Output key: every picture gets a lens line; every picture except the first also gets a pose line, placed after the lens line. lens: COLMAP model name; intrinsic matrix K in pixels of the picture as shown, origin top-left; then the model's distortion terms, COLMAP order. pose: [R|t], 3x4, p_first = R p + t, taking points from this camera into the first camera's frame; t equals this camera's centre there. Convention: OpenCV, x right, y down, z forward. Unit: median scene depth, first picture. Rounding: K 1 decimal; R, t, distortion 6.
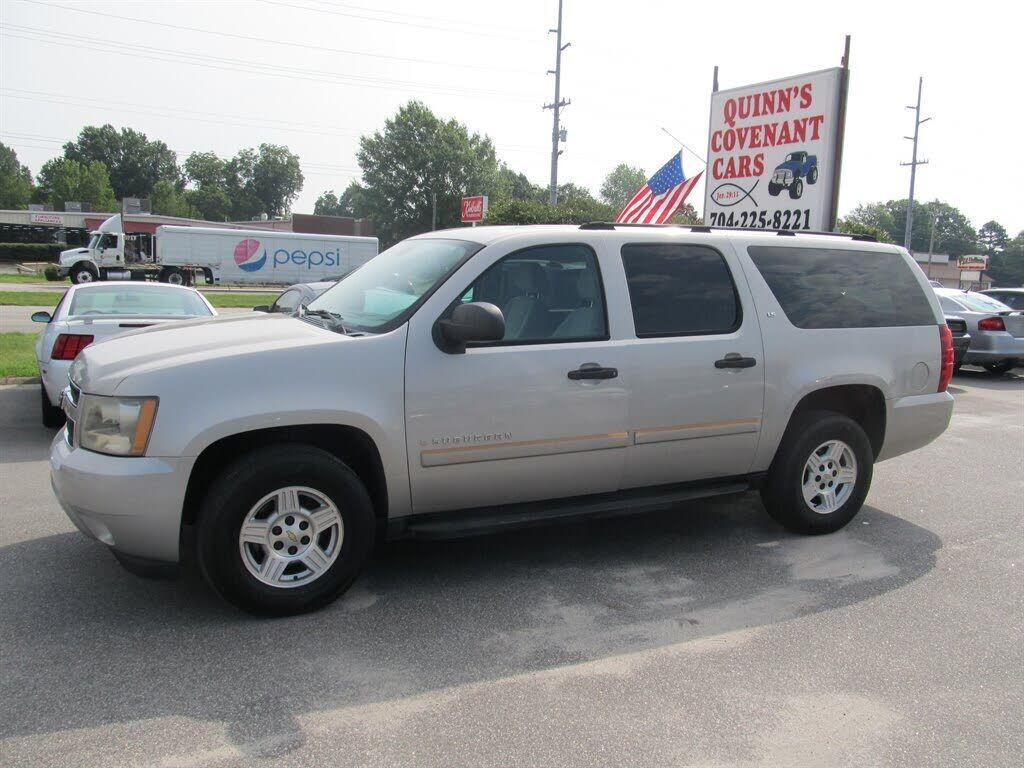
lens RADIAL K [[867.7, 0, 512.1], [0, 867.7, 377.2], [0, 0, 1]] dist [-0.040497, 0.008284]
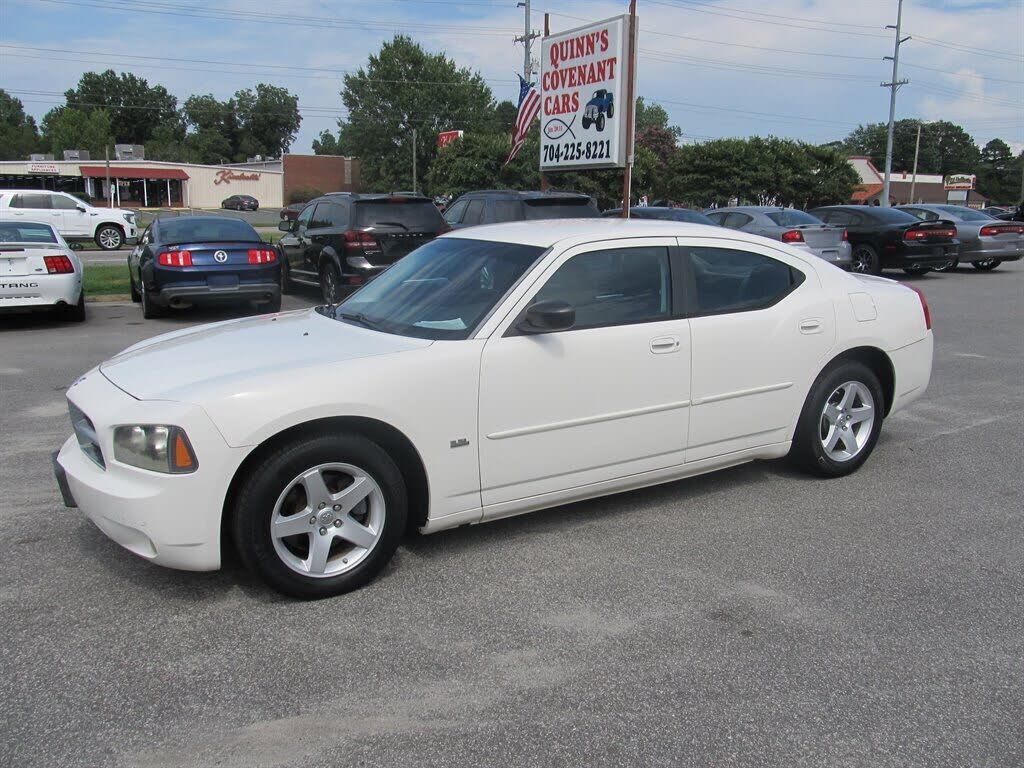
lens RADIAL K [[858.6, 0, 508.7], [0, 858.6, 389.0], [0, 0, 1]] dist [-0.050511, 0.013544]
pose [[0.999216, -0.023604, -0.031770, 0.216888], [0.026387, 0.995570, 0.090249, 0.028892], [0.029499, -0.091017, 0.995412, -0.164448]]
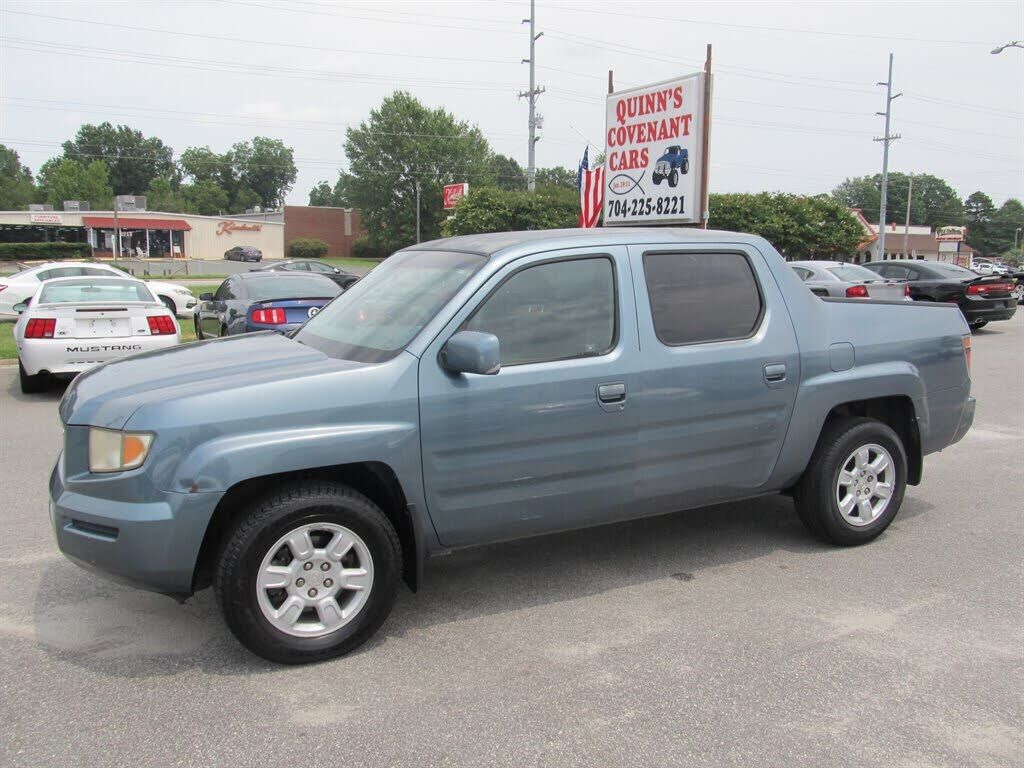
lens RADIAL K [[861.4, 0, 511.9], [0, 861.4, 381.2], [0, 0, 1]] dist [-0.046290, 0.006050]
pose [[0.999587, -0.027785, -0.007302, 0.106339], [0.027956, 0.999309, 0.024494, 0.017005], [0.006617, -0.024688, 0.999673, -0.142107]]
